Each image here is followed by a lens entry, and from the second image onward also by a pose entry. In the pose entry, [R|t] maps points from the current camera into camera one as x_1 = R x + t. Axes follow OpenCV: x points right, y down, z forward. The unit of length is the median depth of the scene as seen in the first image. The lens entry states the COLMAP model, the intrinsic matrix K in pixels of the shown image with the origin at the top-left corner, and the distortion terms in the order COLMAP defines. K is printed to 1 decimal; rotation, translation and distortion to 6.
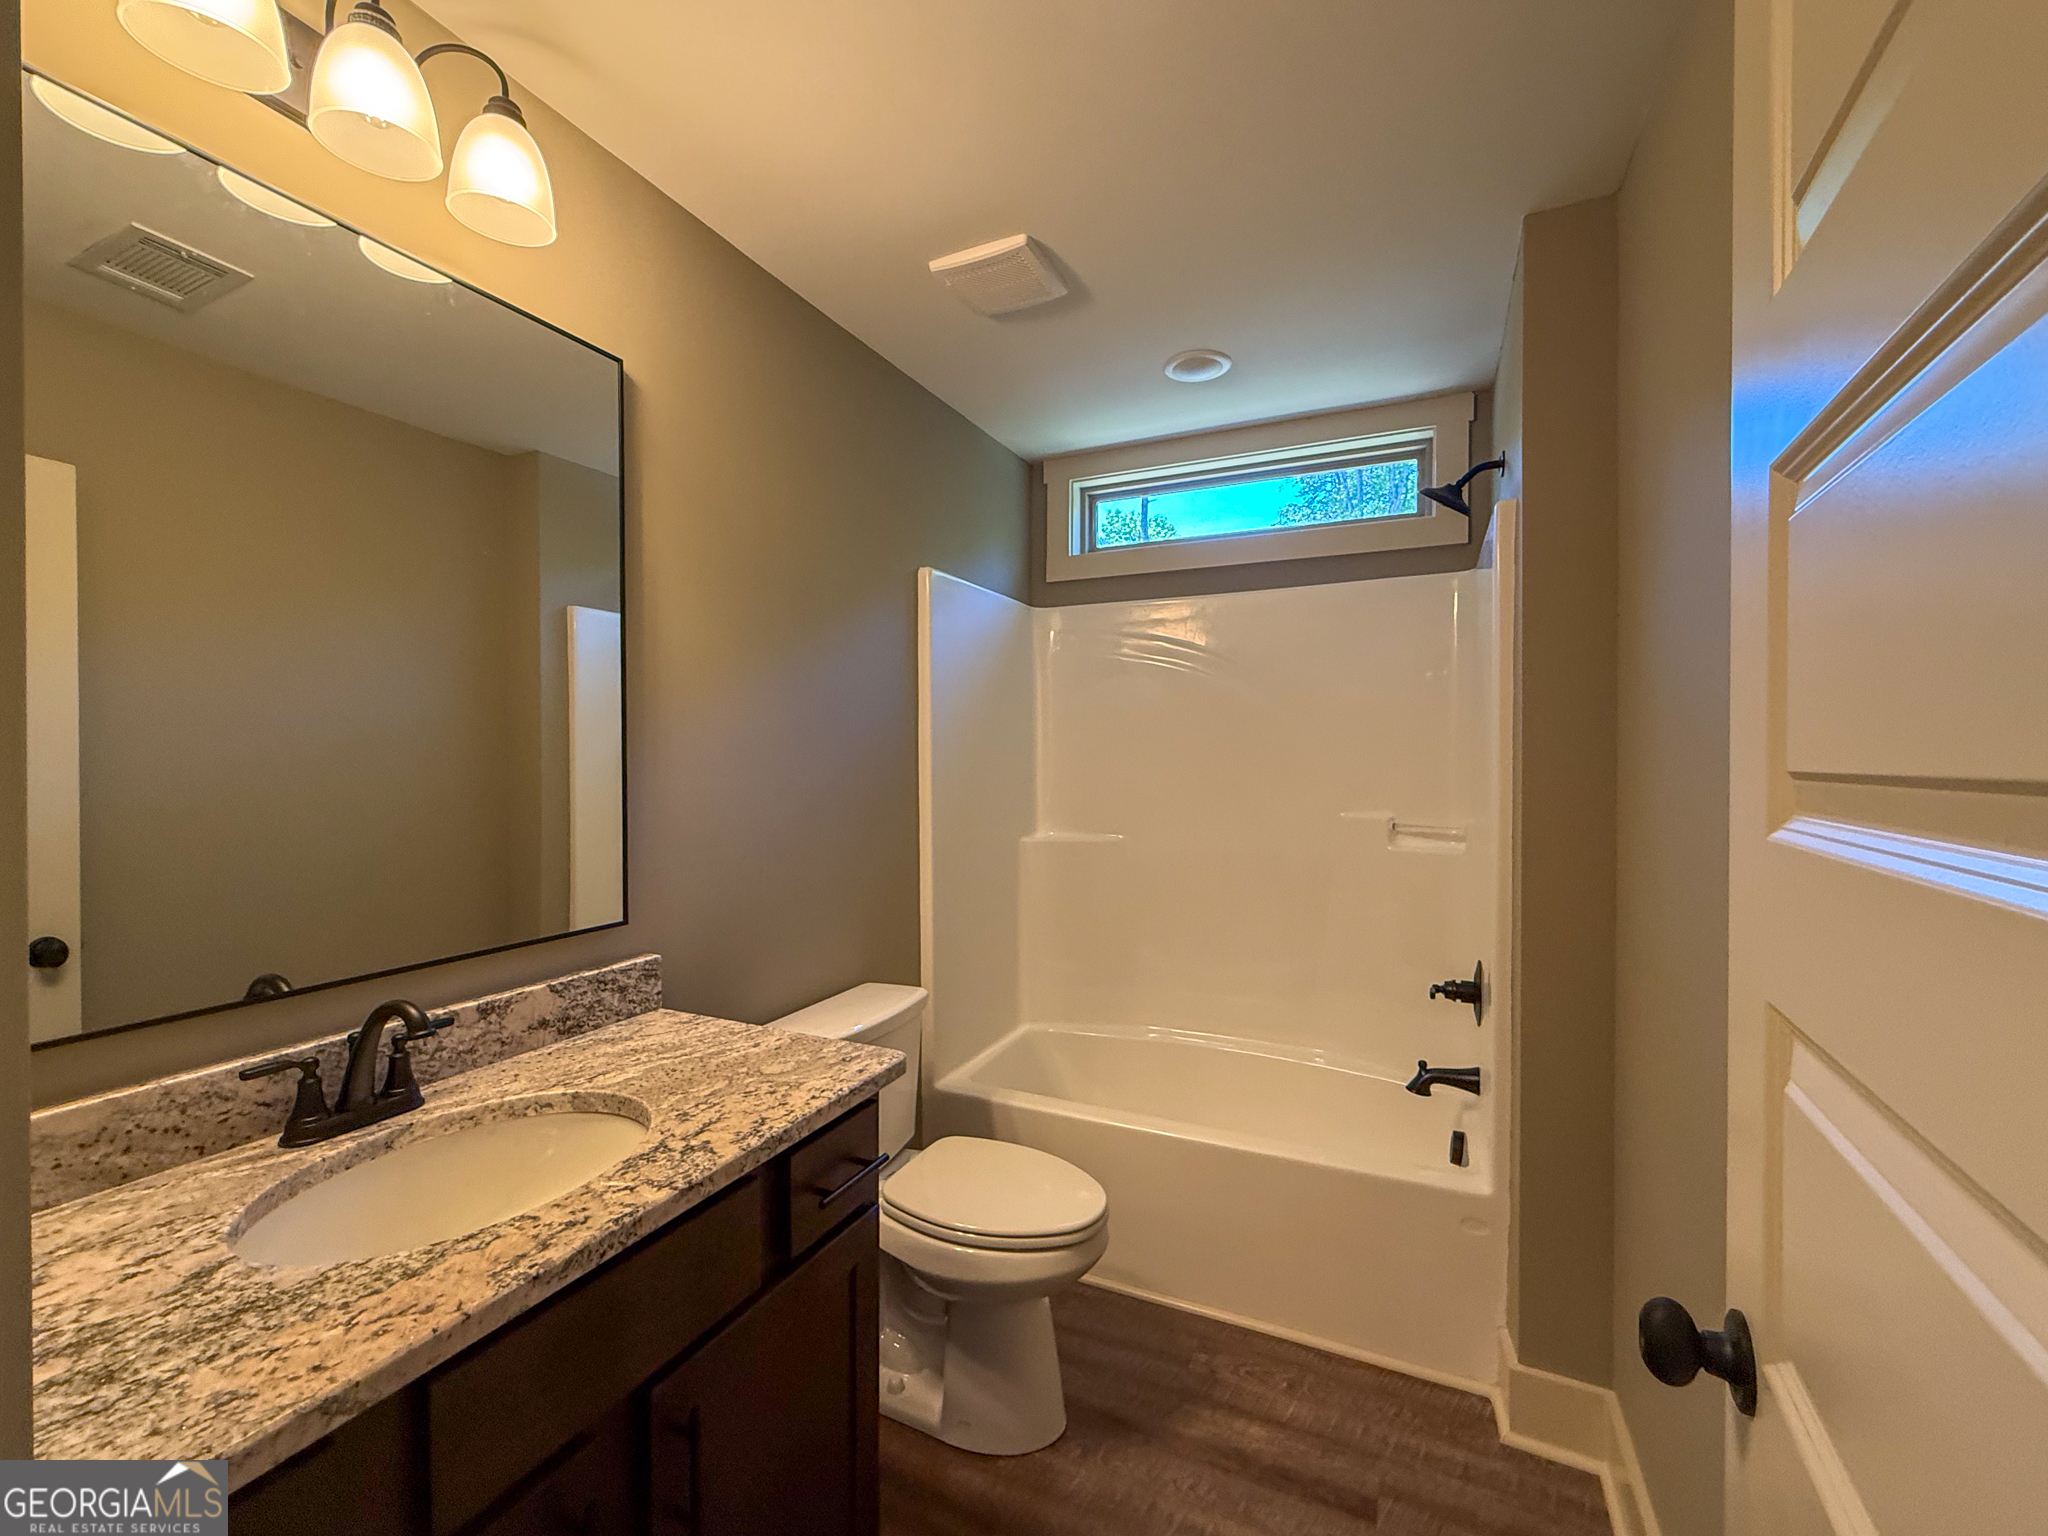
lens RADIAL K [[830.6, 0, 1024.8], [0, 830.6, 763.6], [0, 0, 1]] dist [-0.003399, -0.000693]
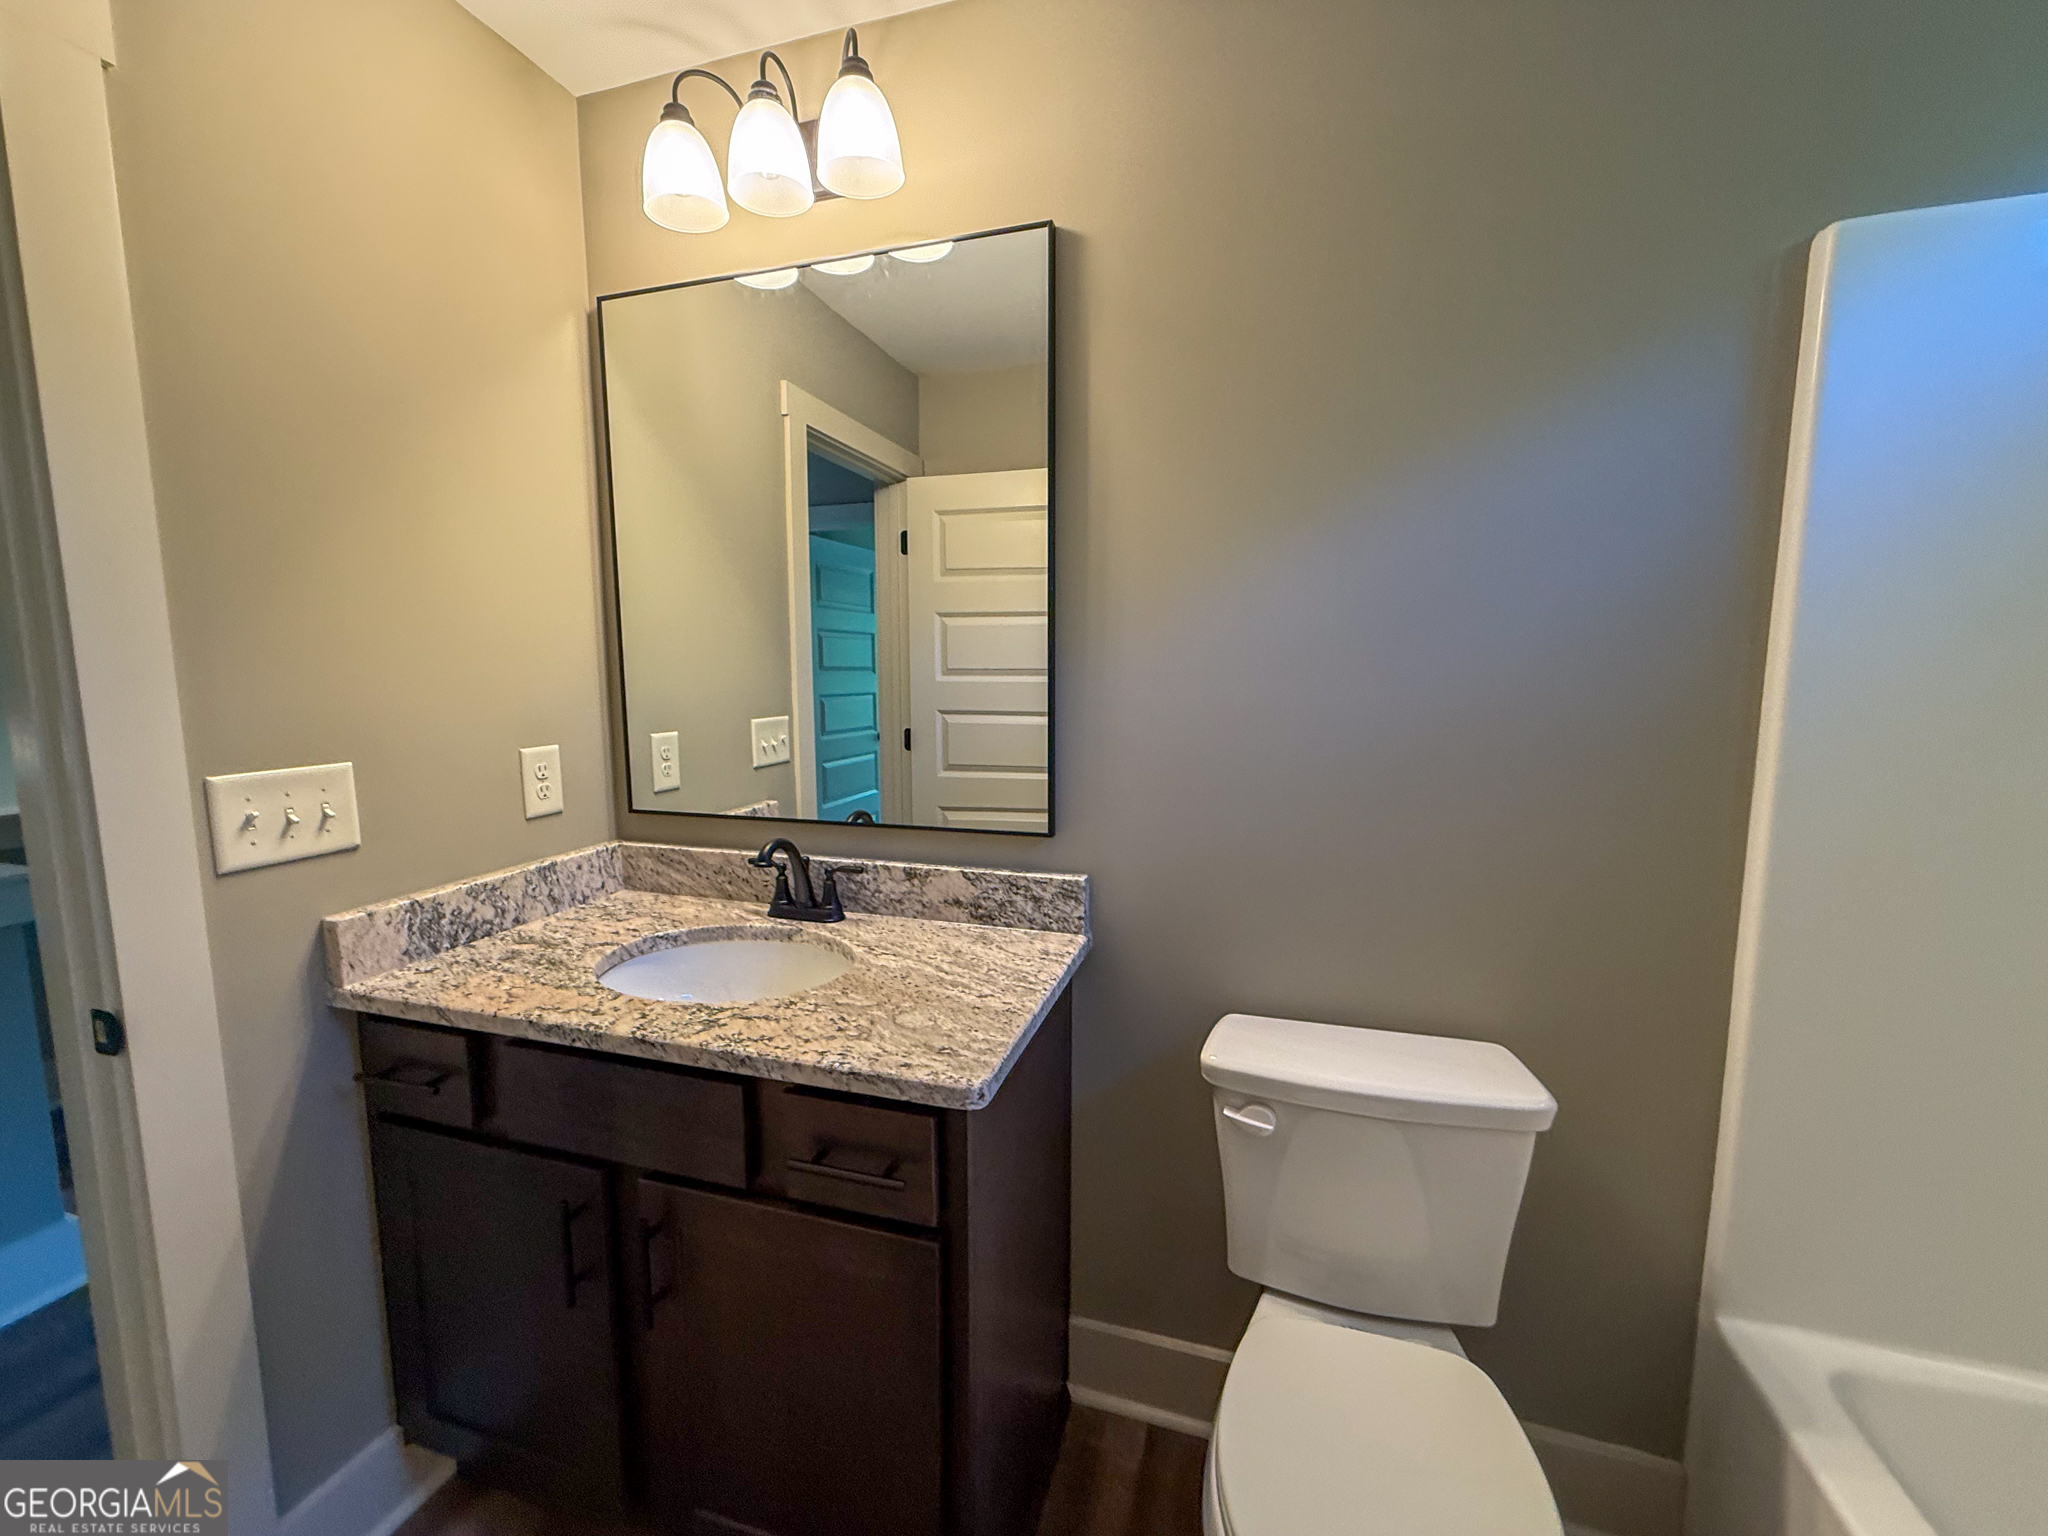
lens RADIAL K [[830.6, 0, 1024.9], [0, 830.6, 763.1], [0, 0, 1]] dist [-0.003399, -0.000693]
pose [[0.144859, 0.117209, -0.982486, 0.566118], [-0.005653, 0.993041, 0.117635, -0.009304], [0.989436, -0.011486, 0.144513, 1.009121]]
